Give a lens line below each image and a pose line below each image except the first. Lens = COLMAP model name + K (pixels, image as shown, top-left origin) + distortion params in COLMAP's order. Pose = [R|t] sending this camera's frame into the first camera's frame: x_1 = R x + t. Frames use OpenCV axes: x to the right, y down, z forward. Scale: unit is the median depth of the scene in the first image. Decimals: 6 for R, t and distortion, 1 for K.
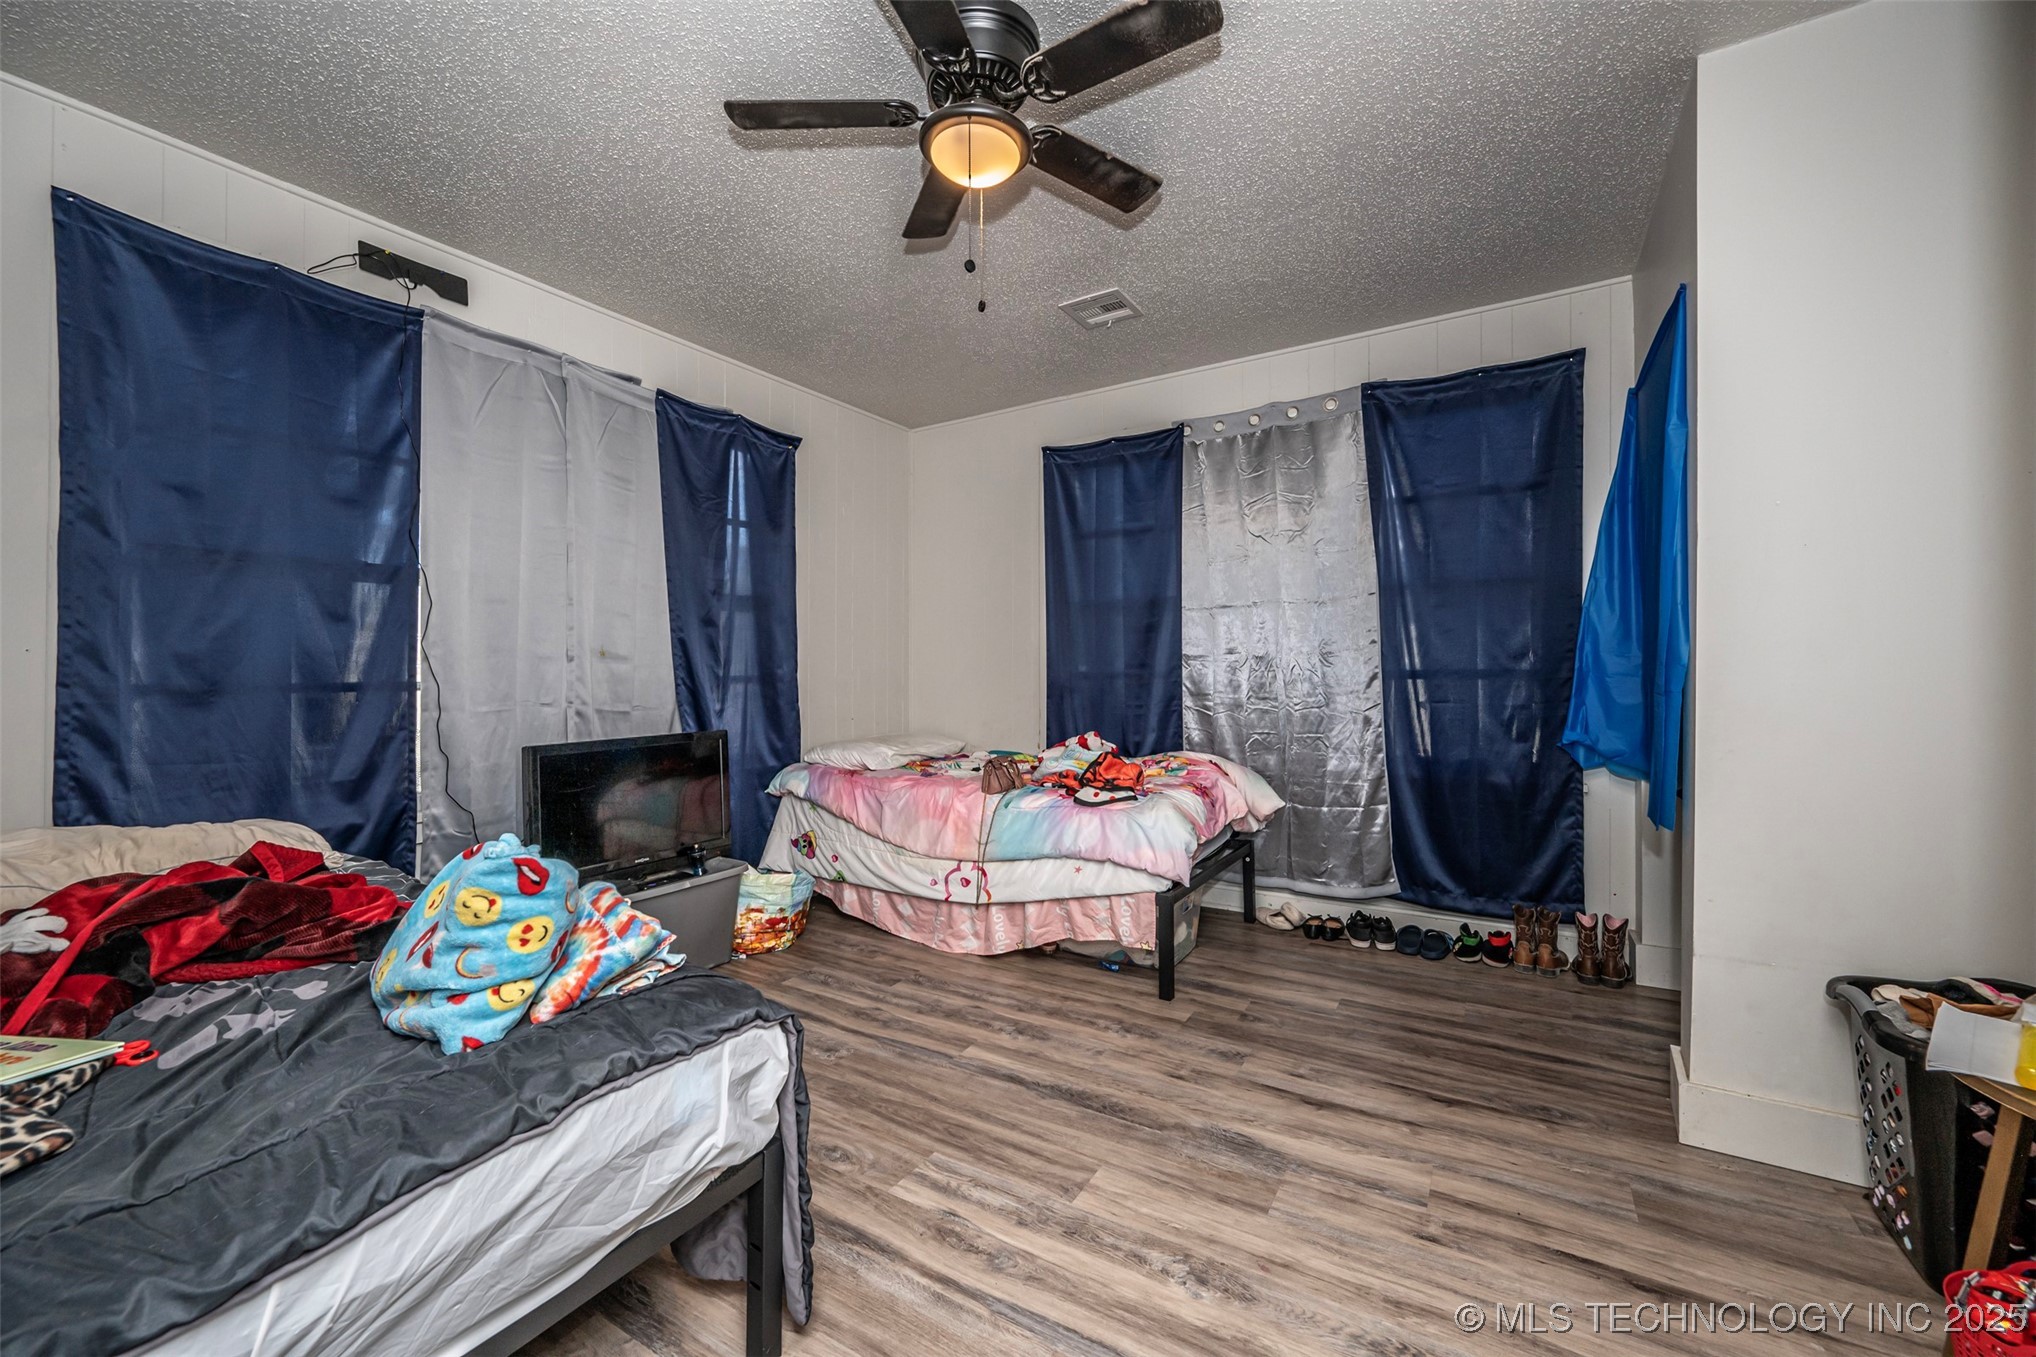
lens RADIAL K [[808.6, 0, 998.6], [0, 808.6, 683.2], [0, 0, 1]] dist [0.001354, 0.000228]
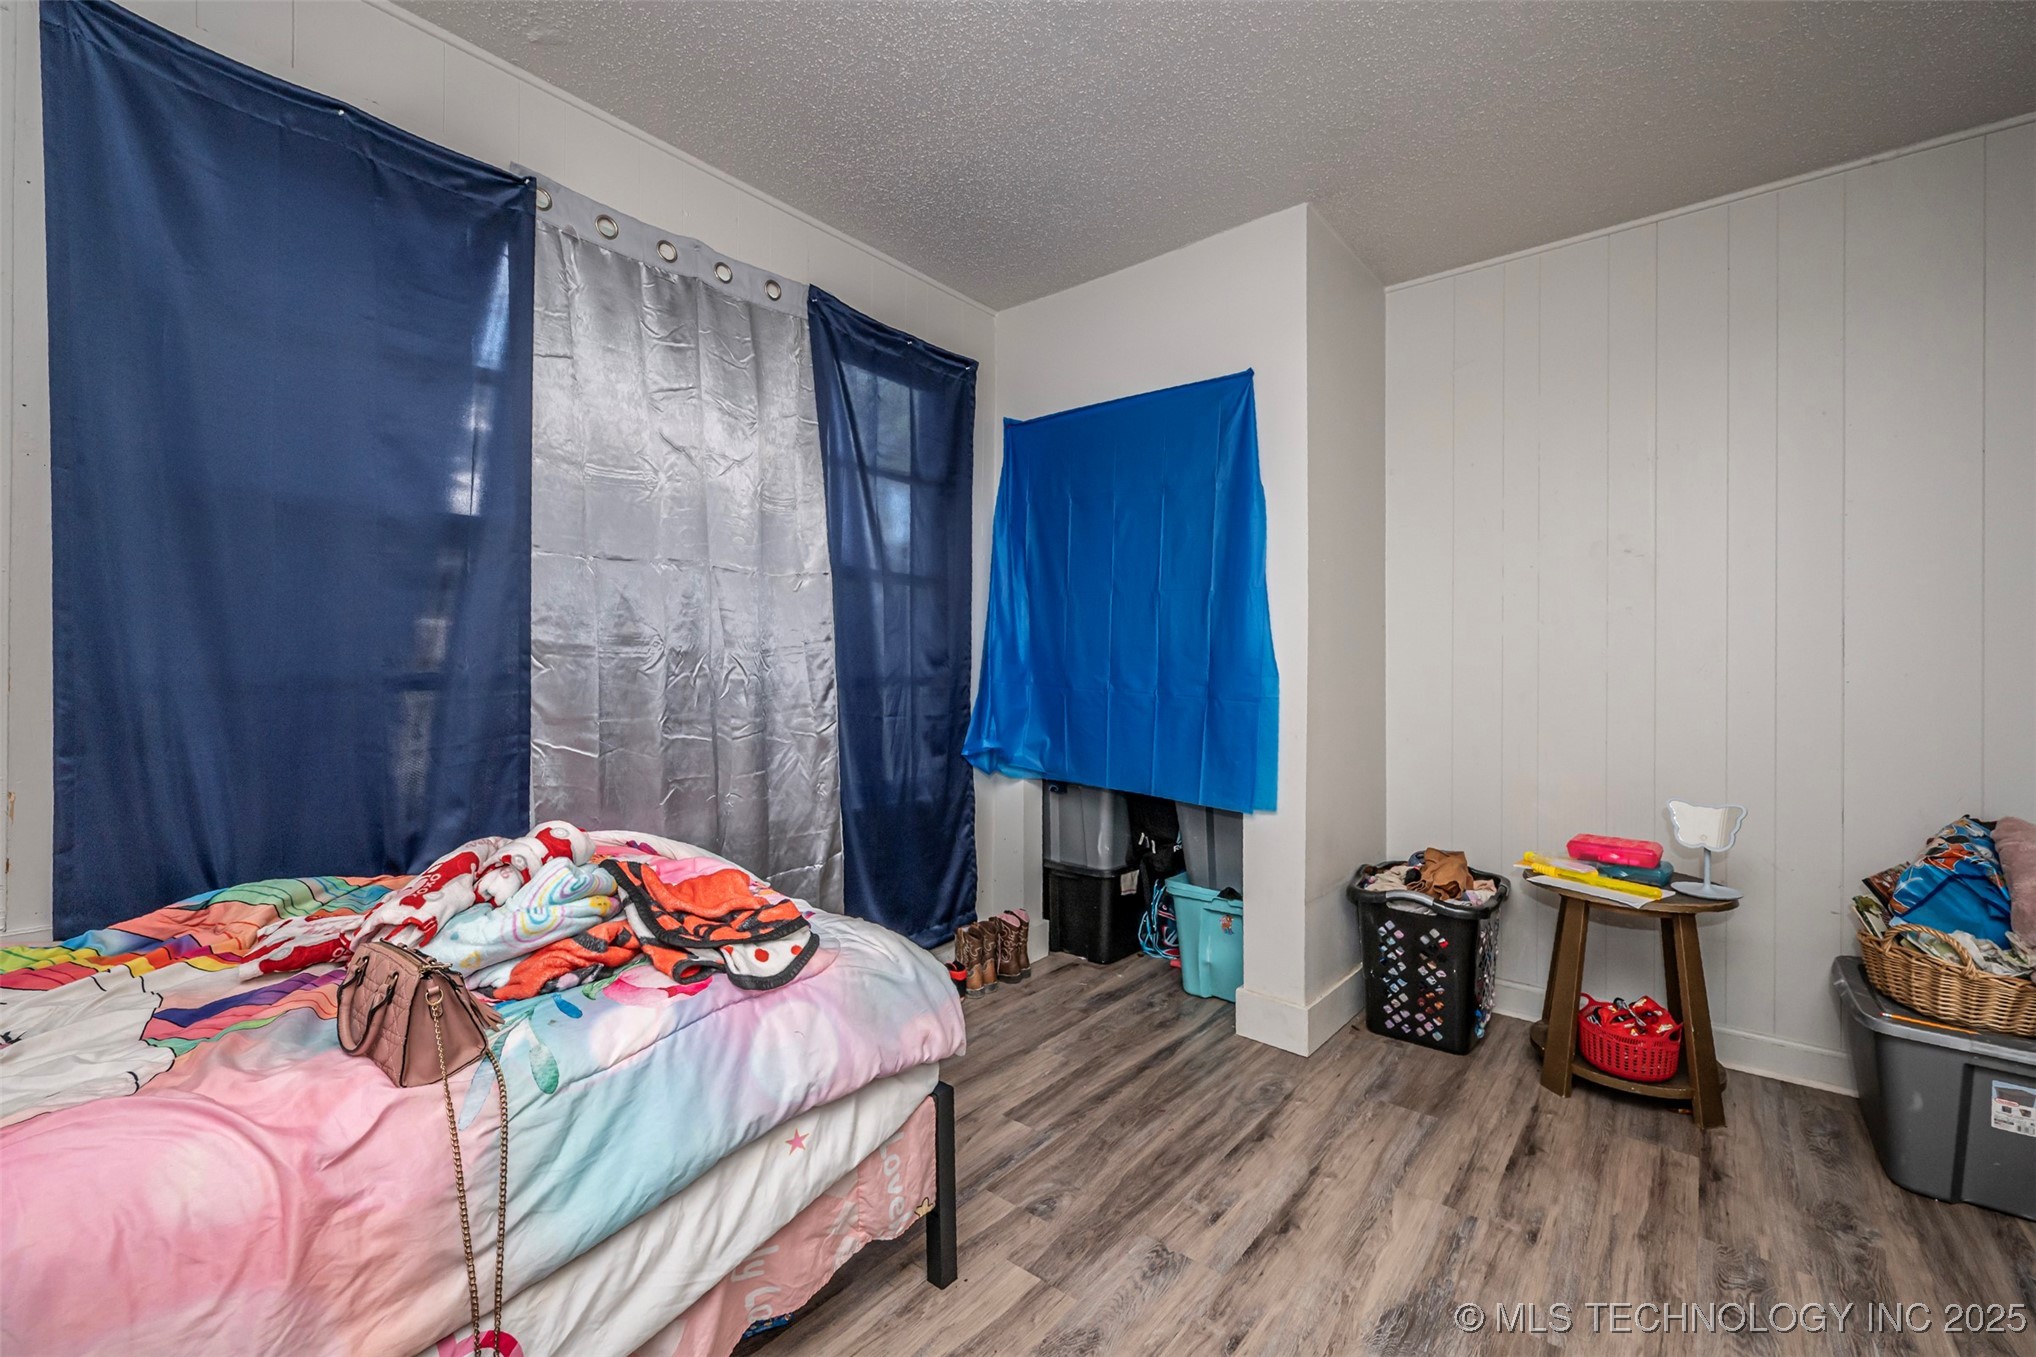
lens RADIAL K [[855.7, 0, 1018.0], [0, 855.7, 678.5], [0, 0, 1]] dist [0.001085, 0.000101]
pose [[0.108046, 0.002401, 0.994143, -0.330613], [0.005268, 0.999982, -0.002987, -0.011876], [-0.994132, 0.005560, 0.108032, 0.811815]]
